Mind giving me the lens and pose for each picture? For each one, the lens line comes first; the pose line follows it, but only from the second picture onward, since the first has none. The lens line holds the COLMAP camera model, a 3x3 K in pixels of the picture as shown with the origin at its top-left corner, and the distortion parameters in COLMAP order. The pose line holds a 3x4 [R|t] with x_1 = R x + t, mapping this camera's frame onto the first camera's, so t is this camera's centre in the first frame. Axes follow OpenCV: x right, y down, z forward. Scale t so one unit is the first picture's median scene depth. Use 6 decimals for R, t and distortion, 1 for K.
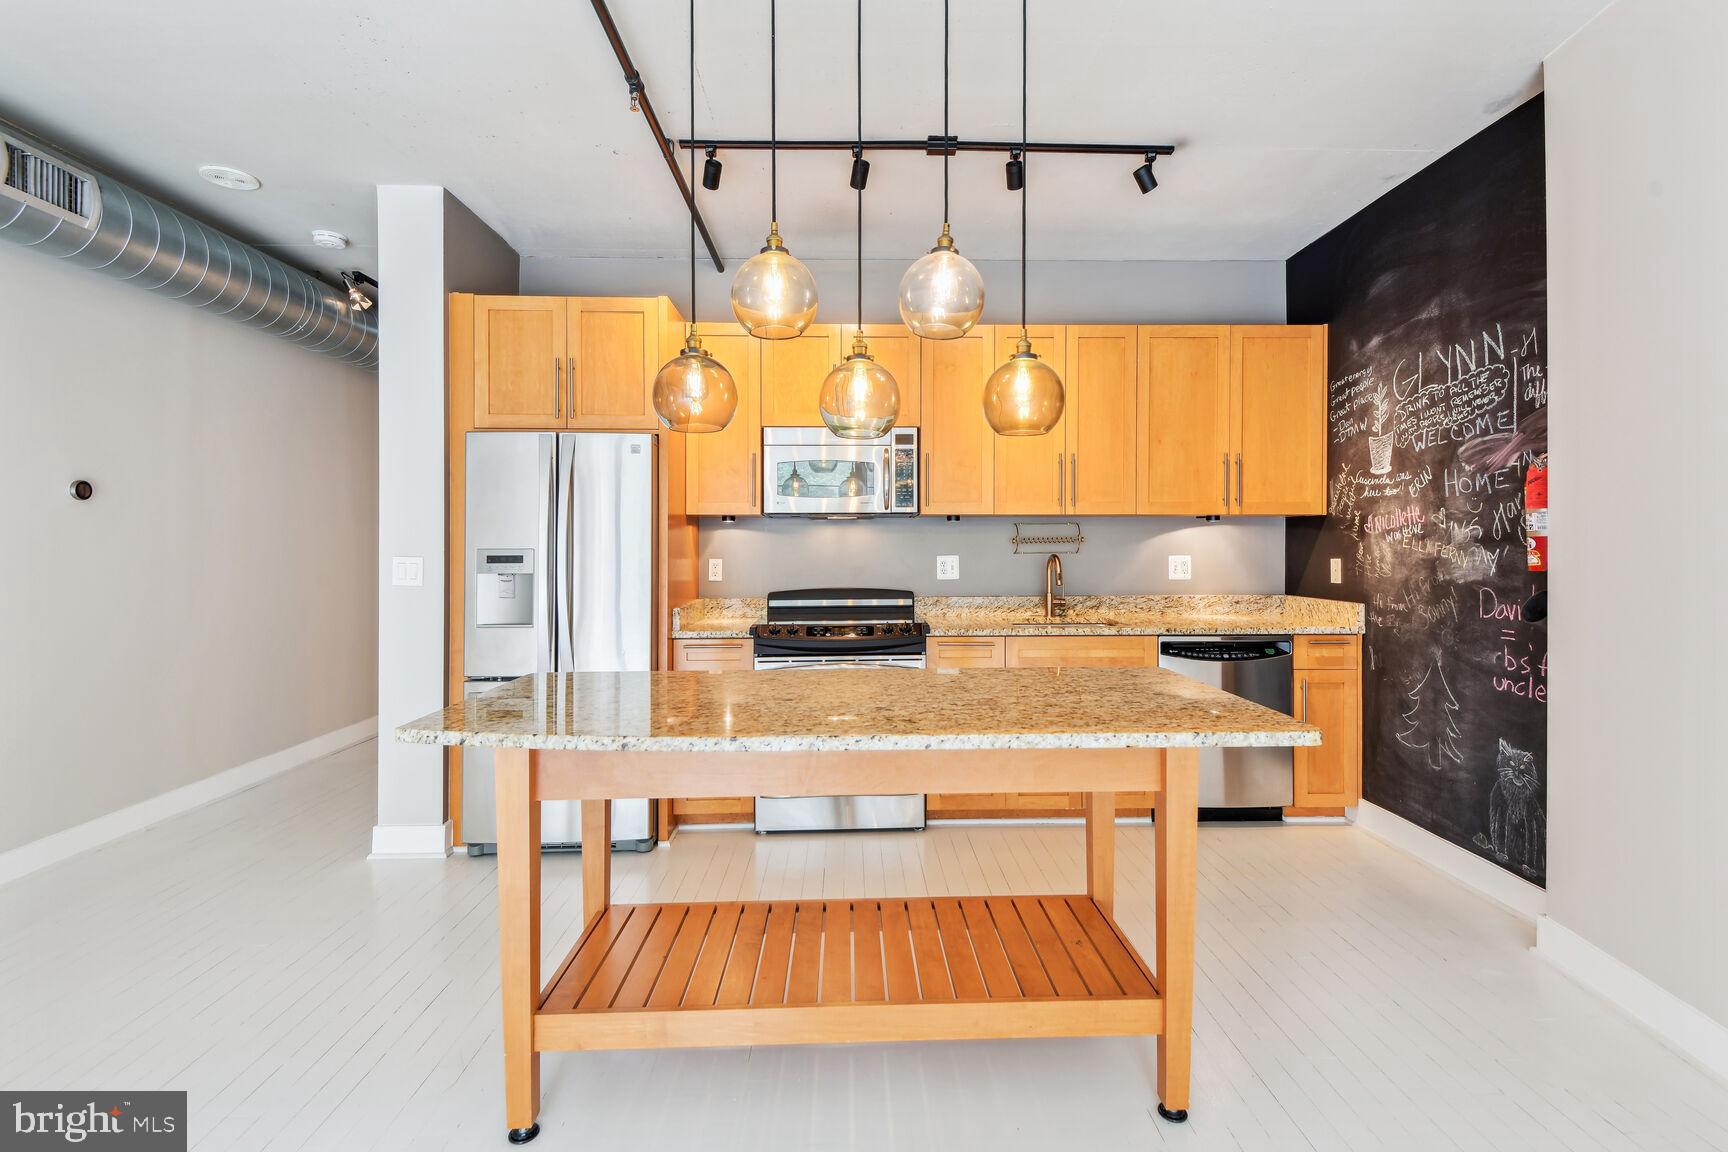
lens RADIAL K [[785.8, 0, 858.8], [0, 785.8, 549.4], [0, 0, 1]] dist [0.008301, 0.000056]
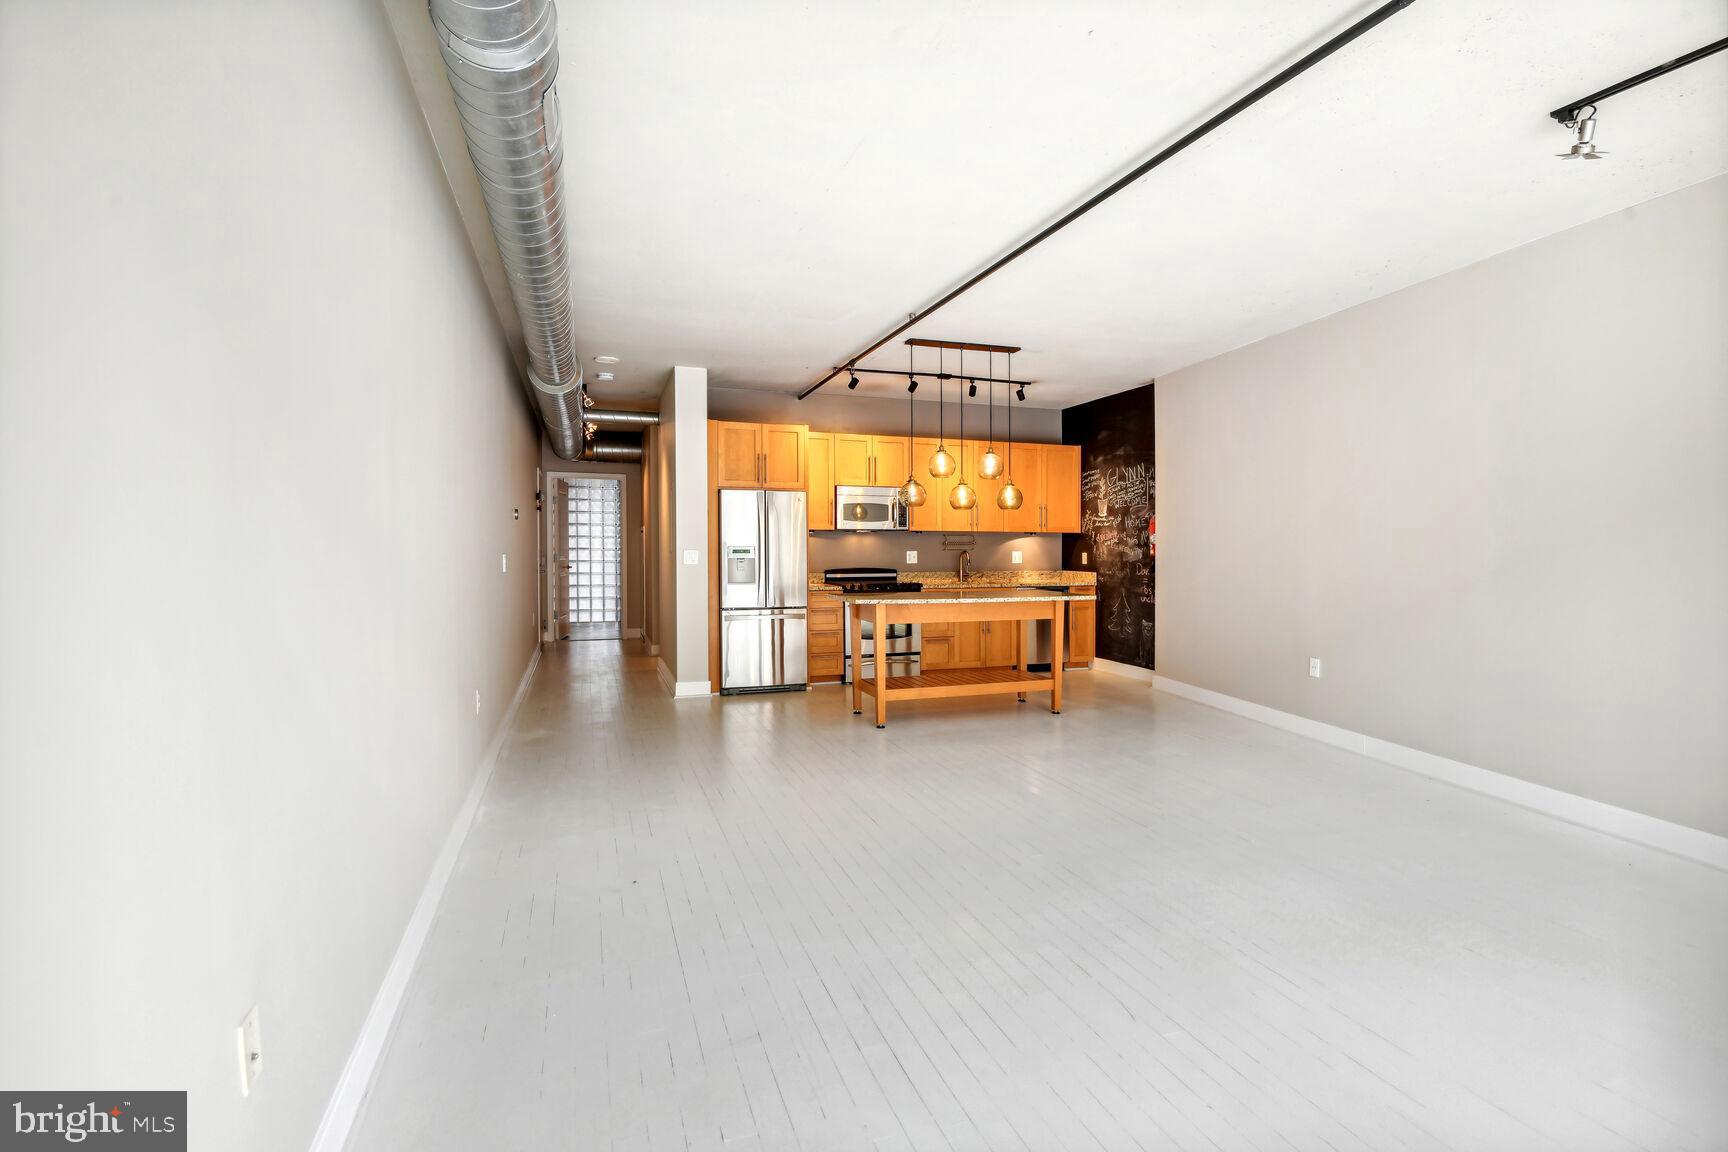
lens RADIAL K [[774.8, 0, 862.5], [0, 774.8, 544.0], [0, 0, 1]] dist [0.001671, 0.000028]
pose [[0.953848, 0.006351, 0.300222, -0.714118], [-0.003391, 0.999940, -0.010380, 0.013011], [-0.300270, 0.008883, 0.953813, -0.987046]]
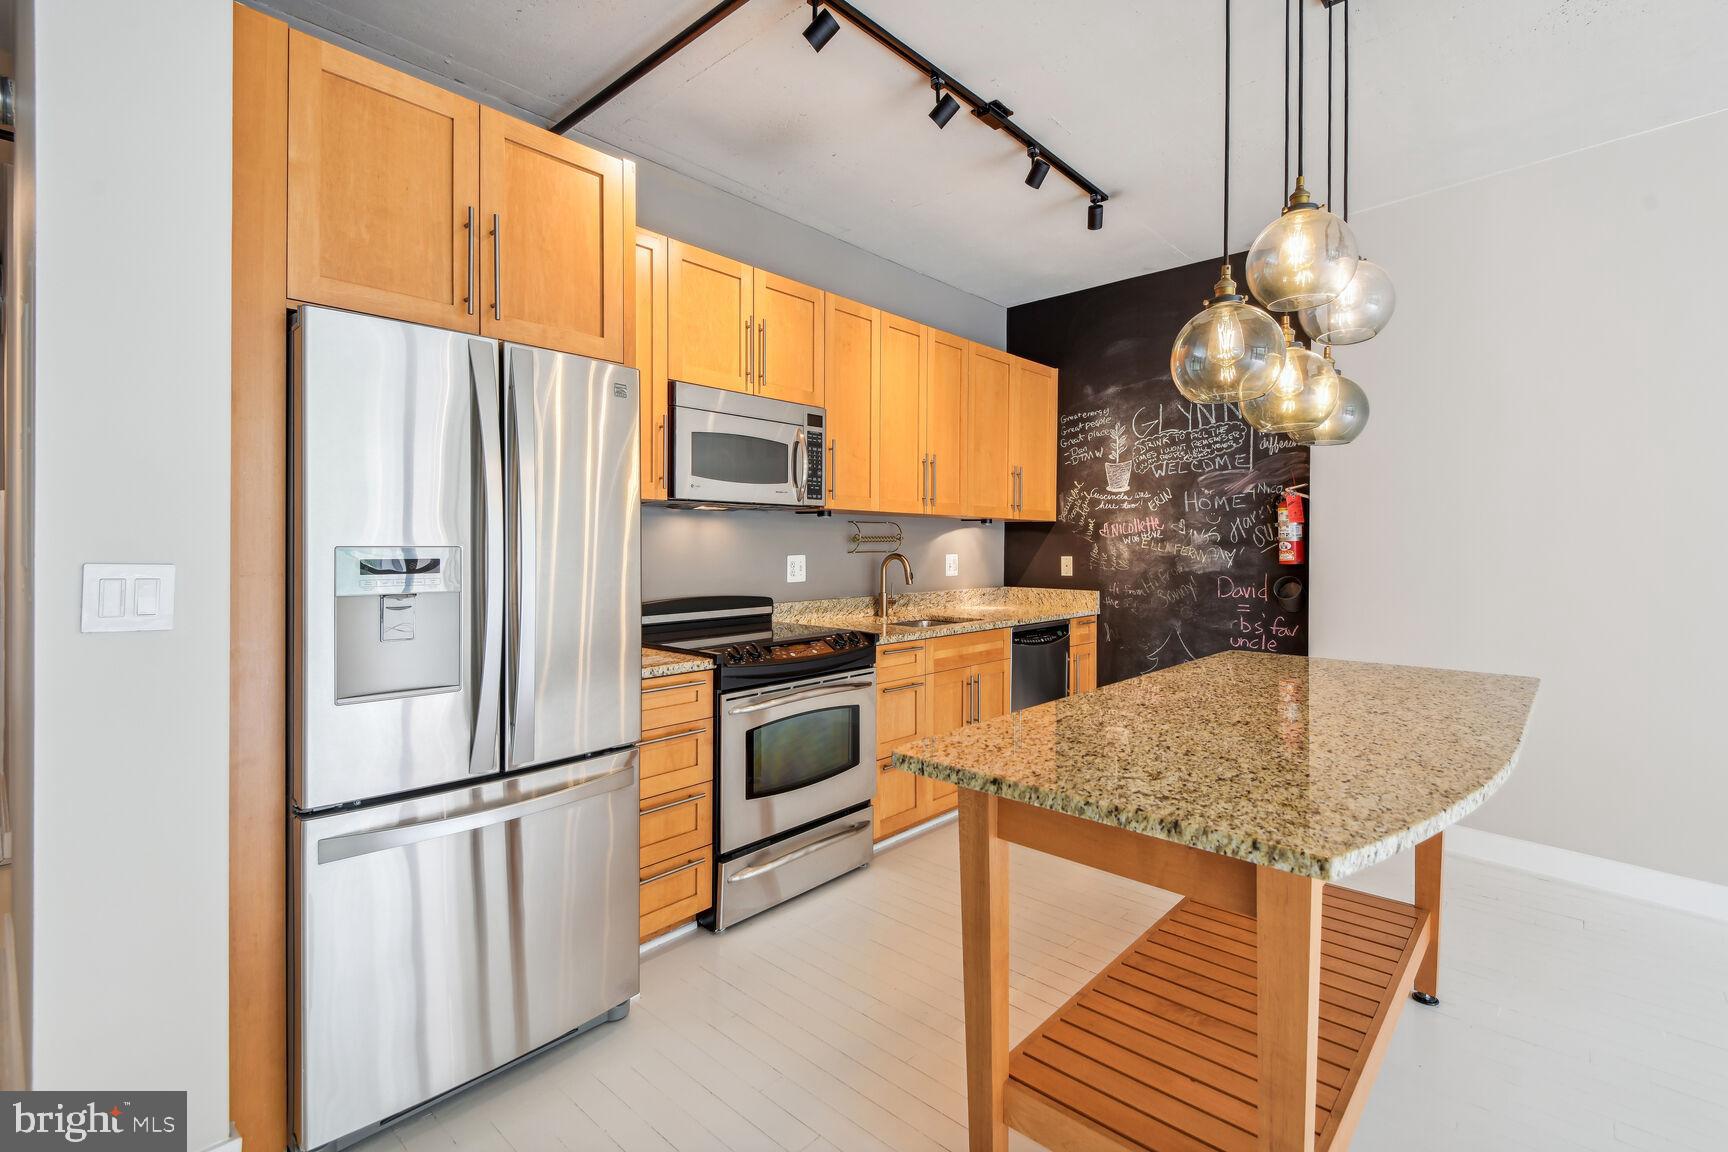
lens RADIAL K [[774.8, 0, 862.5], [0, 774.8, 544.0], [0, 0, 1]] dist [0.001671, 0.000028]
pose [[0.701148, 0.006121, 0.712990, -0.565191], [-0.002492, 0.999978, -0.006134, 0.000388], [-0.713012, 0.002524, 0.701147, 0.406151]]
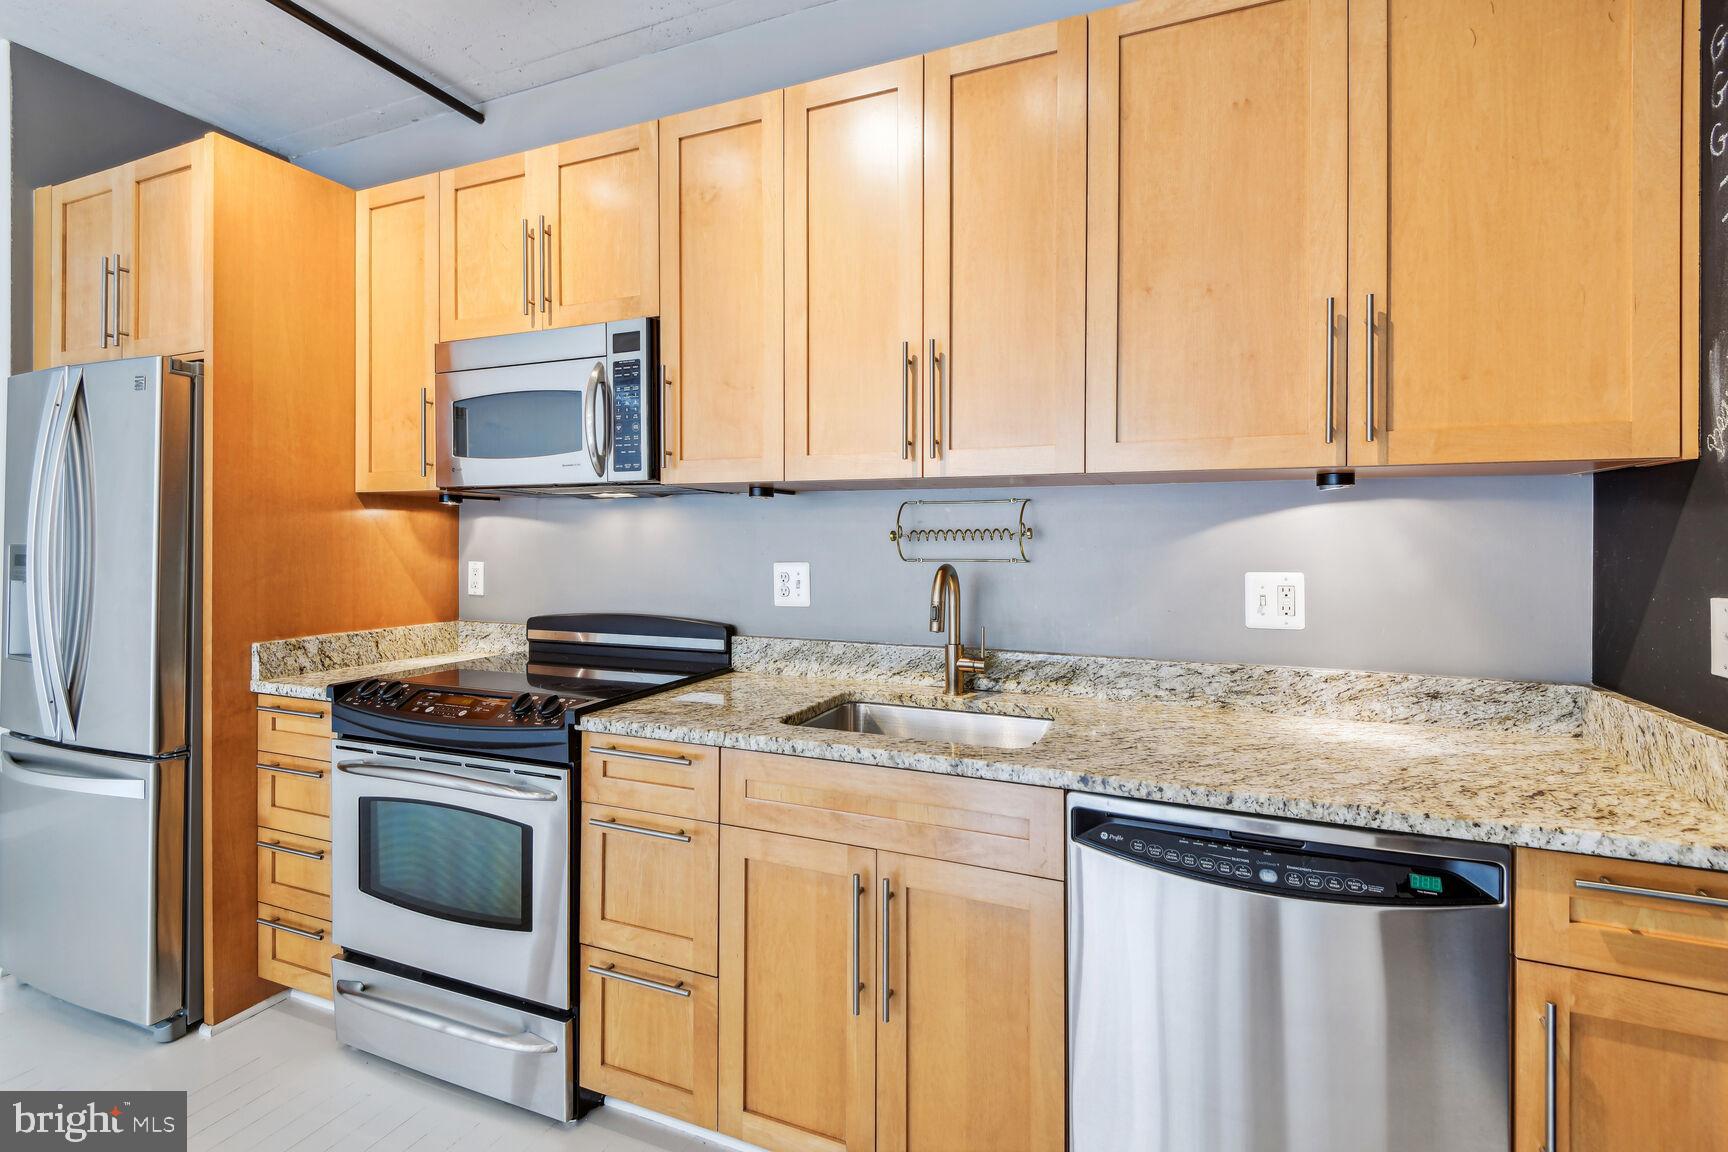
lens RADIAL K [[780.3, 0, 881.7], [0, 780.3, 536.0], [0, 0, 1]] dist [0.000442, -0.000039]
pose [[0.914493, 0.004222, -0.404580, 0.474269], [-0.007043, 0.999960, -0.005485, -0.009512], [0.404541, 0.007866, 0.914486, 0.655814]]
